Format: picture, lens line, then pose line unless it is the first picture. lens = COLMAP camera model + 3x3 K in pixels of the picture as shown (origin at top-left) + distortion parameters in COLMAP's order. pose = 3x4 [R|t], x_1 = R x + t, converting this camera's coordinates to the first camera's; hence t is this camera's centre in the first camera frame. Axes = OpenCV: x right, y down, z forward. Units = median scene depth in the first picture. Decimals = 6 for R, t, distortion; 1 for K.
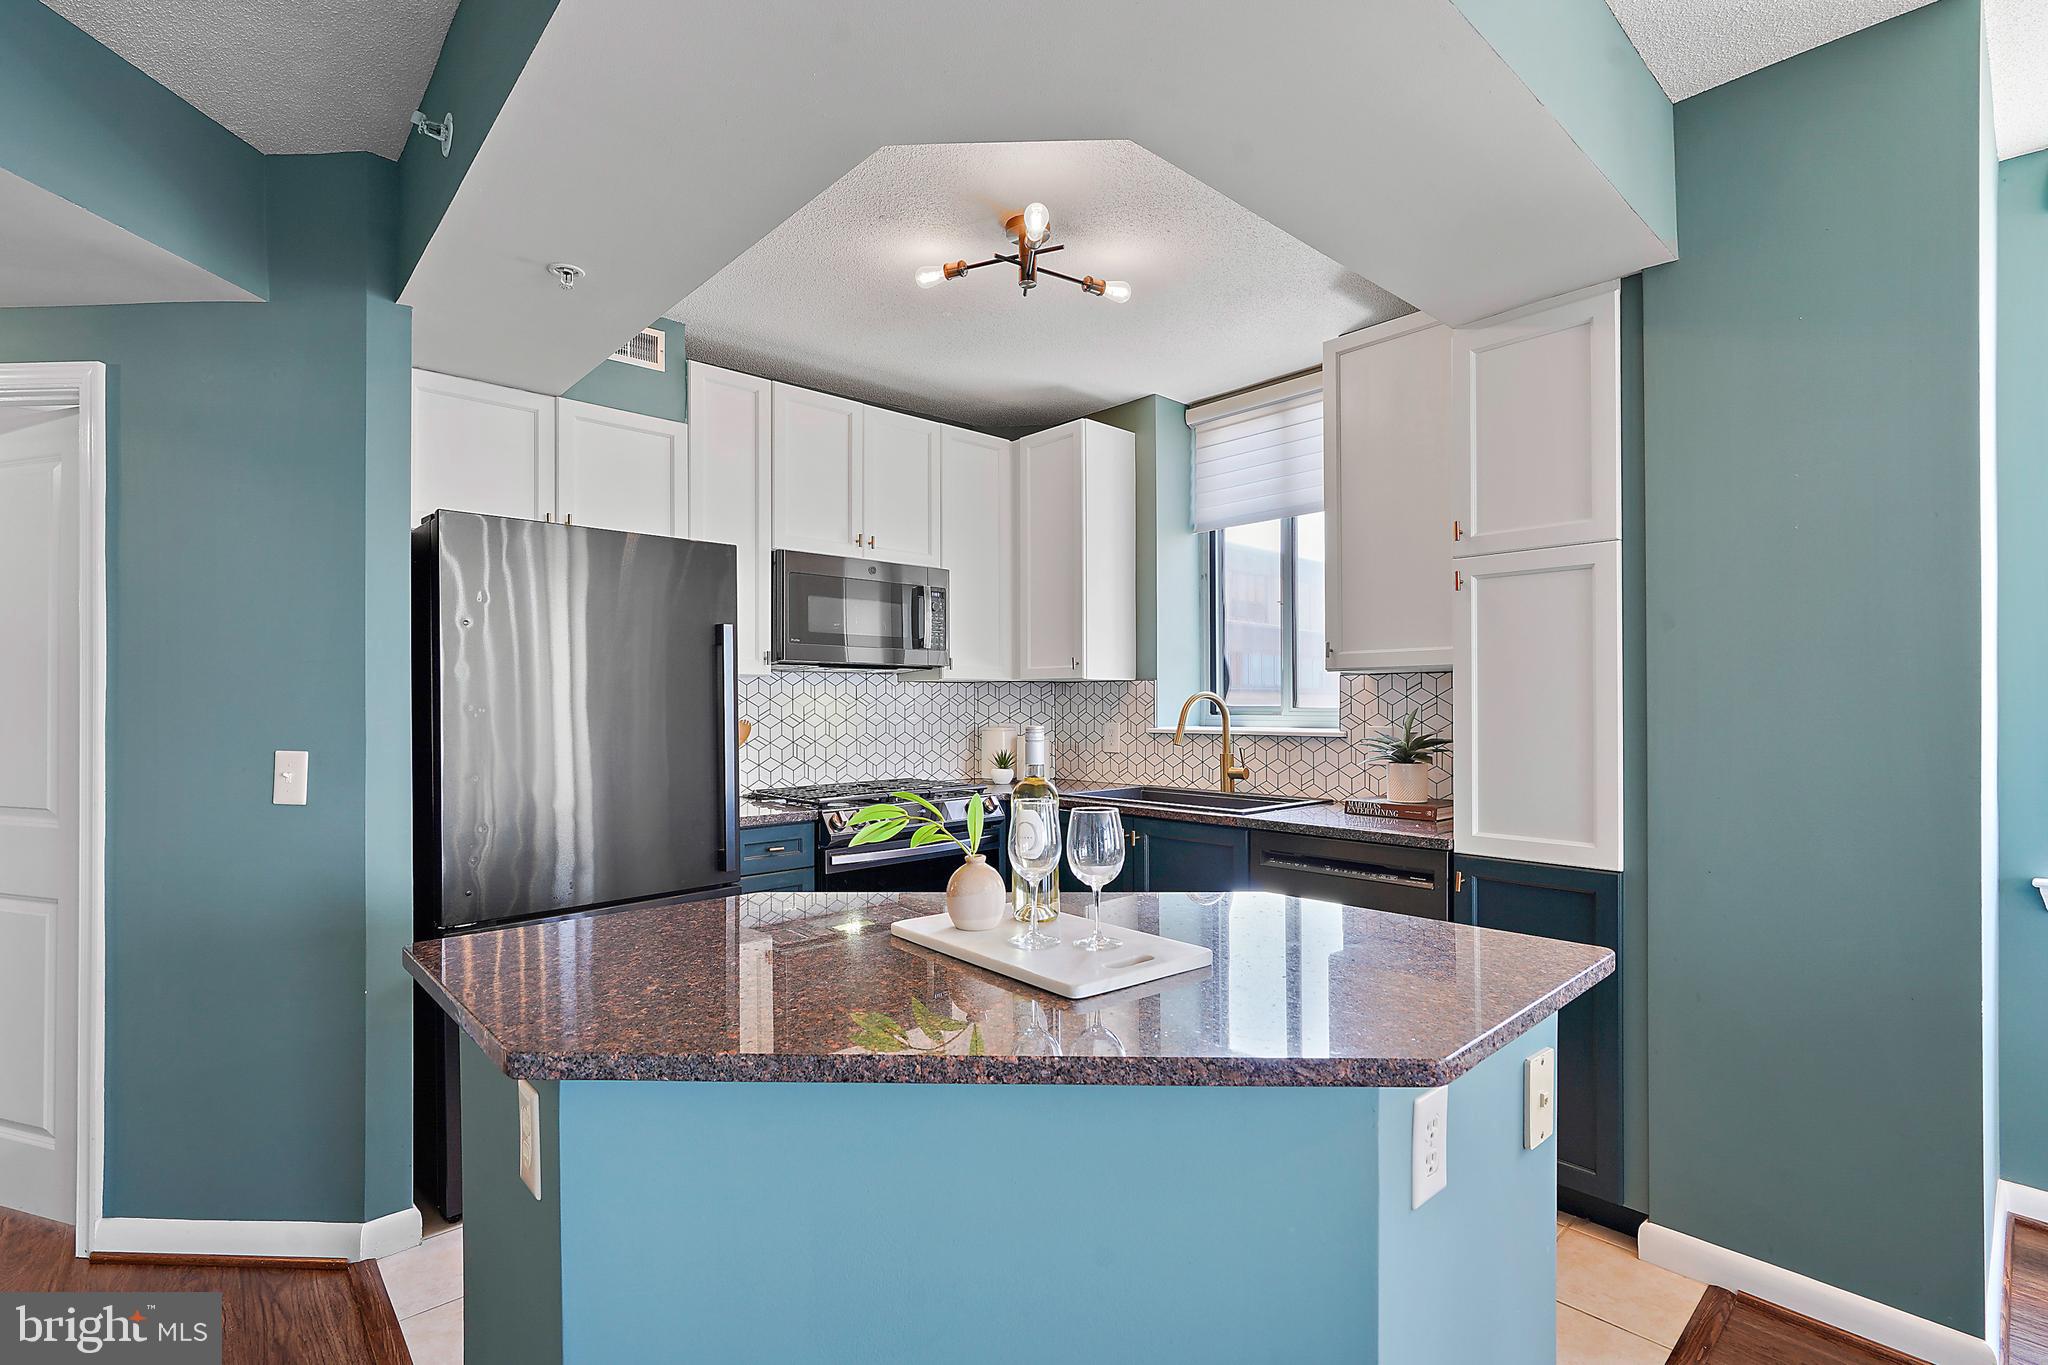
lens RADIAL K [[932.7, 0, 1019.3], [0, 932.7, 696.5], [0, 0, 1]] dist [-0.004227, 0.000744]
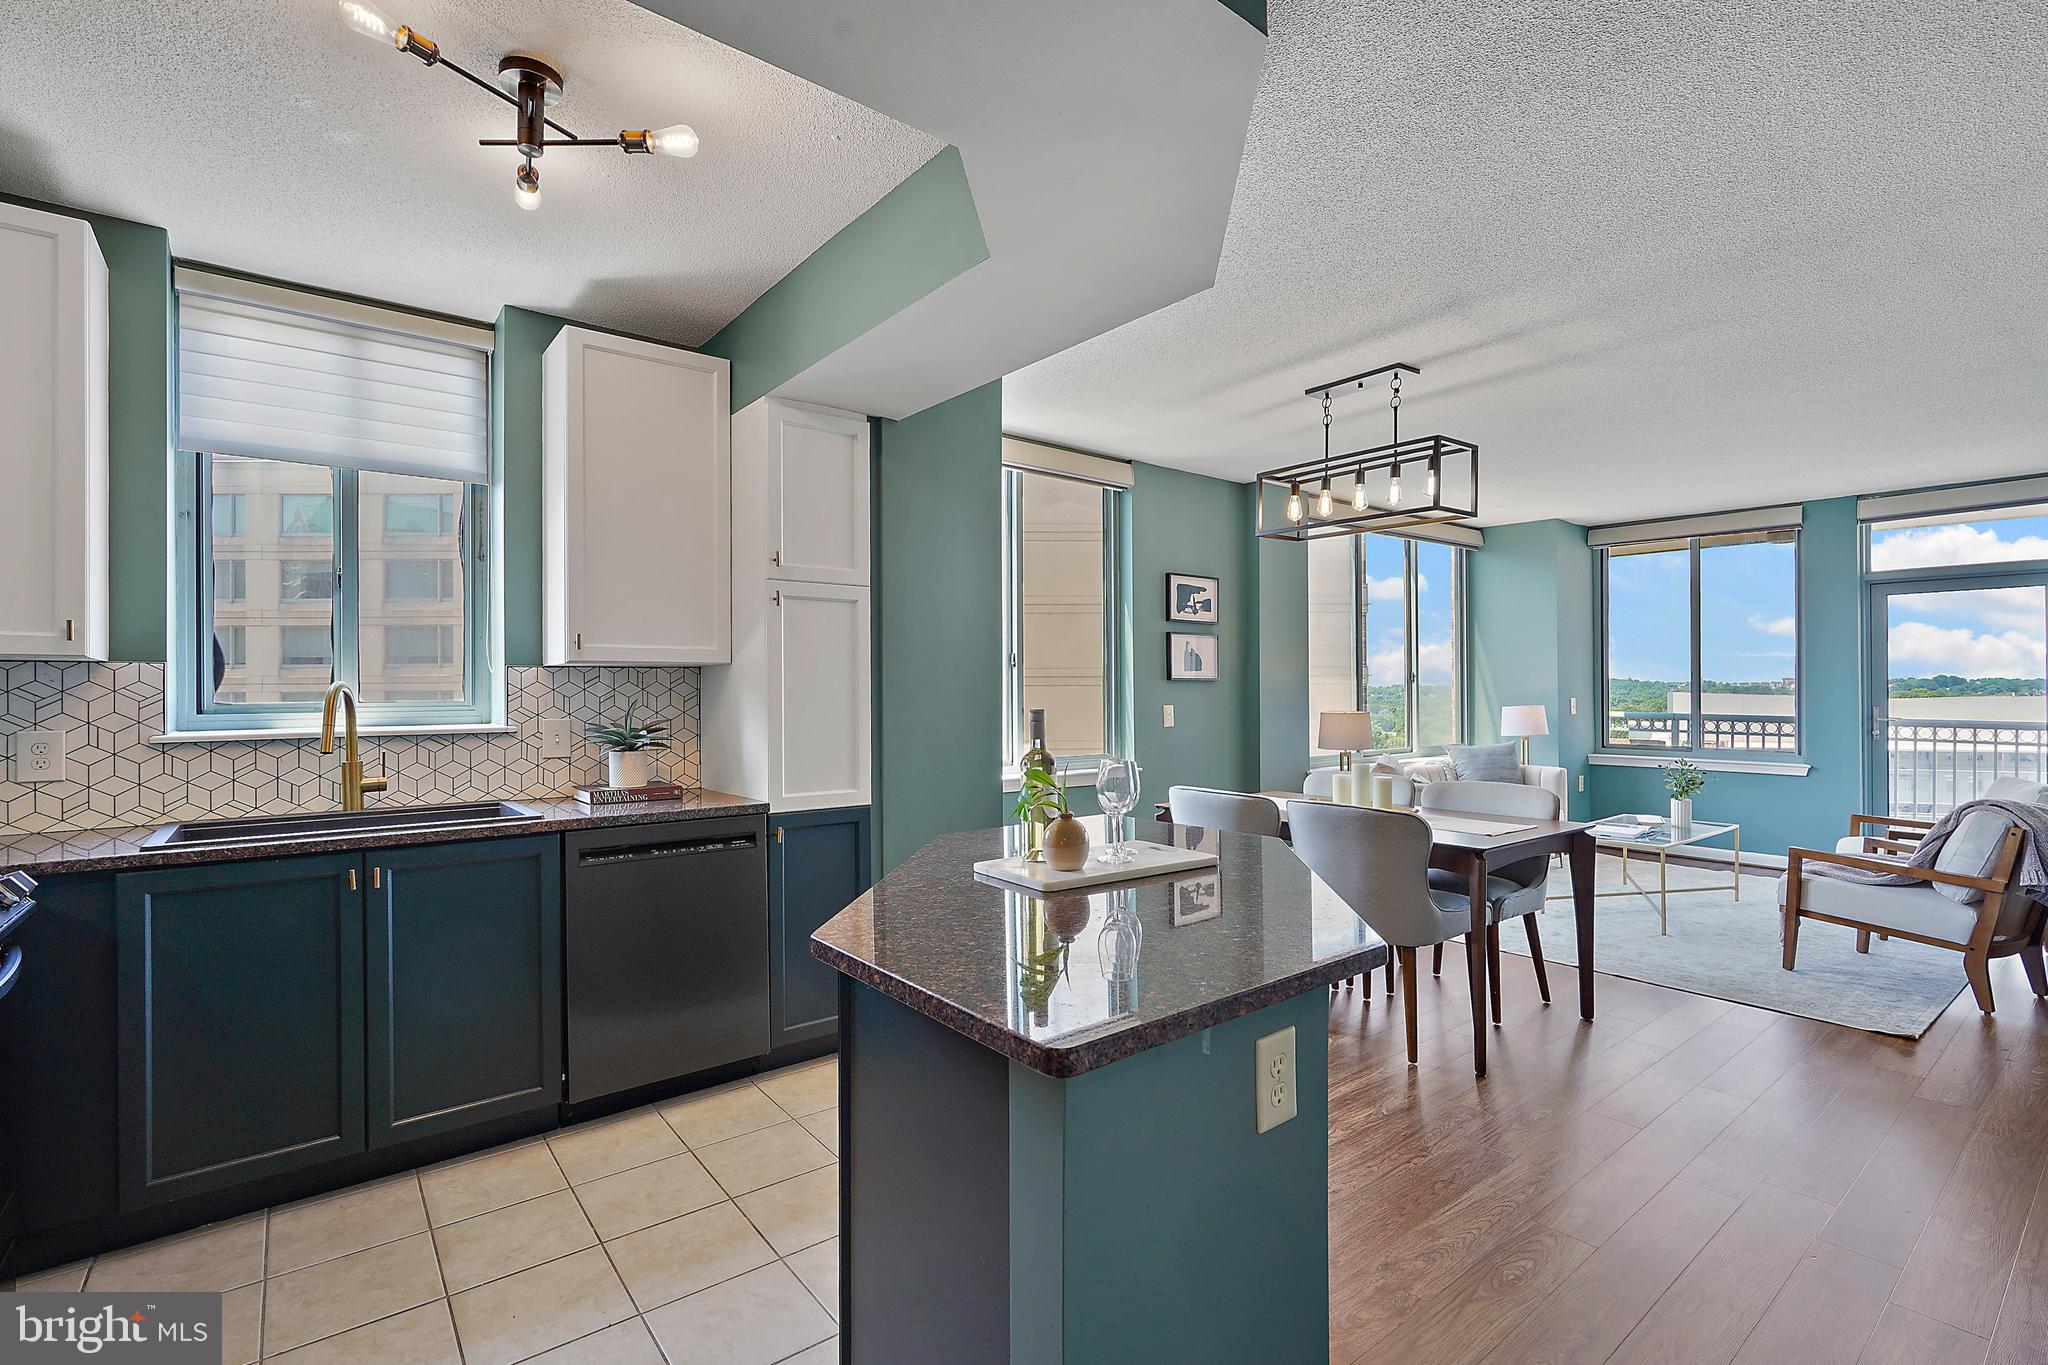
lens RADIAL K [[926.8, 0, 1021.9], [0, 926.8, 684.4], [0, 0, 1]] dist [-0.005164, 0.004684]
pose [[0.076601, 0.012103, 0.996988, -0.482835], [-0.000870, 0.999927, -0.012072, 0.005228], [-0.997061, 0.000057, 0.076606, 0.362135]]
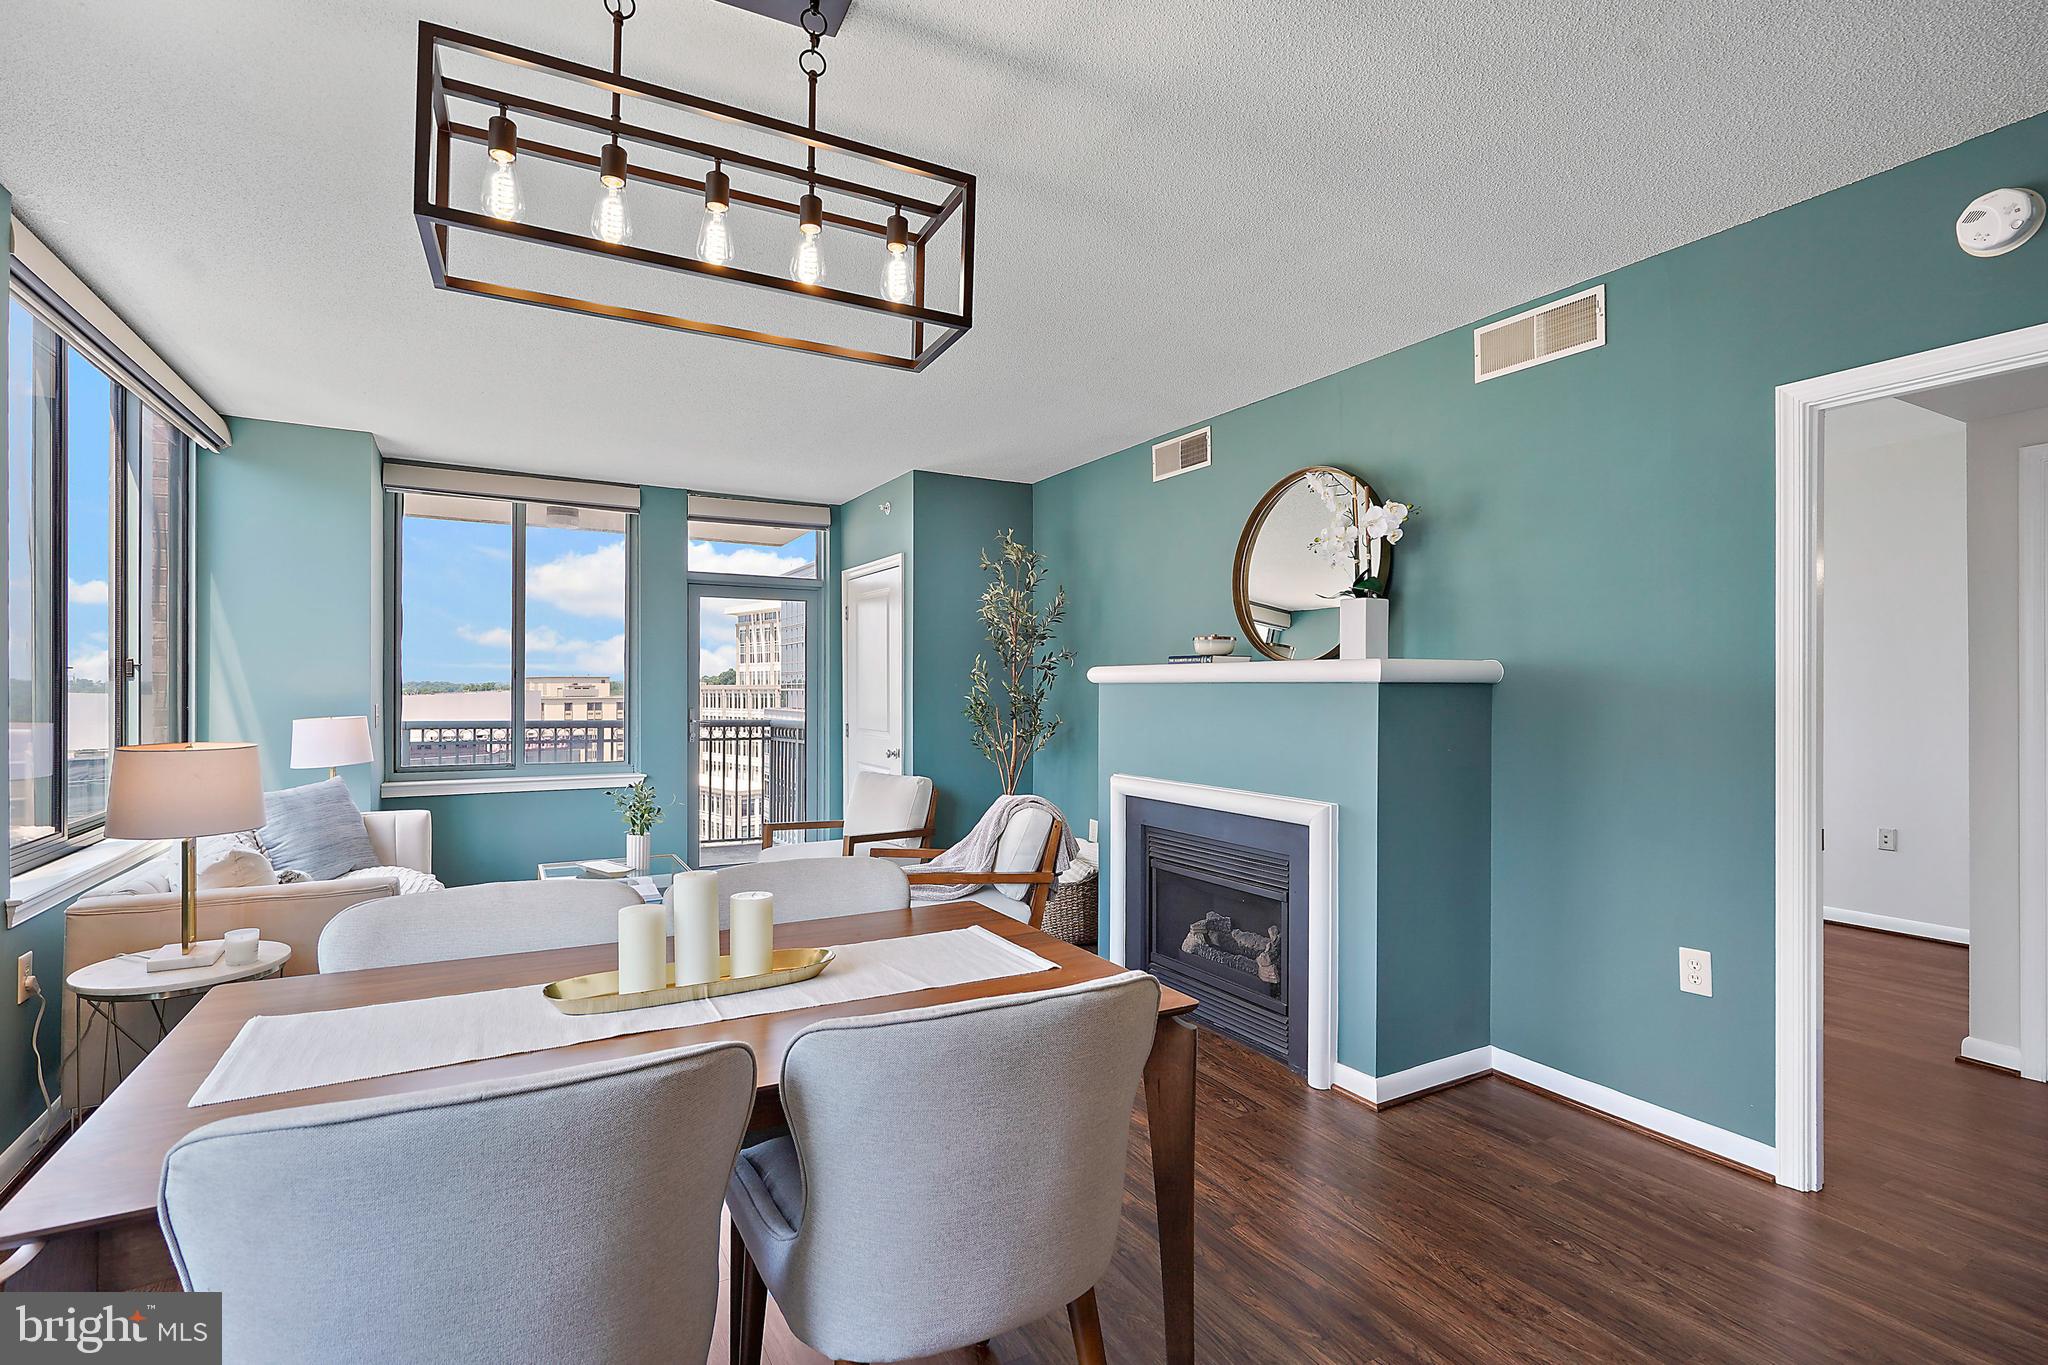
lens RADIAL K [[956.4, 0, 1024.0], [0, 956.4, 682.5], [0, 0, 1]] dist [-0.003115, -0.000005]
pose [[-0.973256, 0.005180, 0.229664, 0.328638], [0.002794, 0.999939, -0.010714, -0.002625], [-0.229705, -0.009786, -0.973211, 0.465089]]
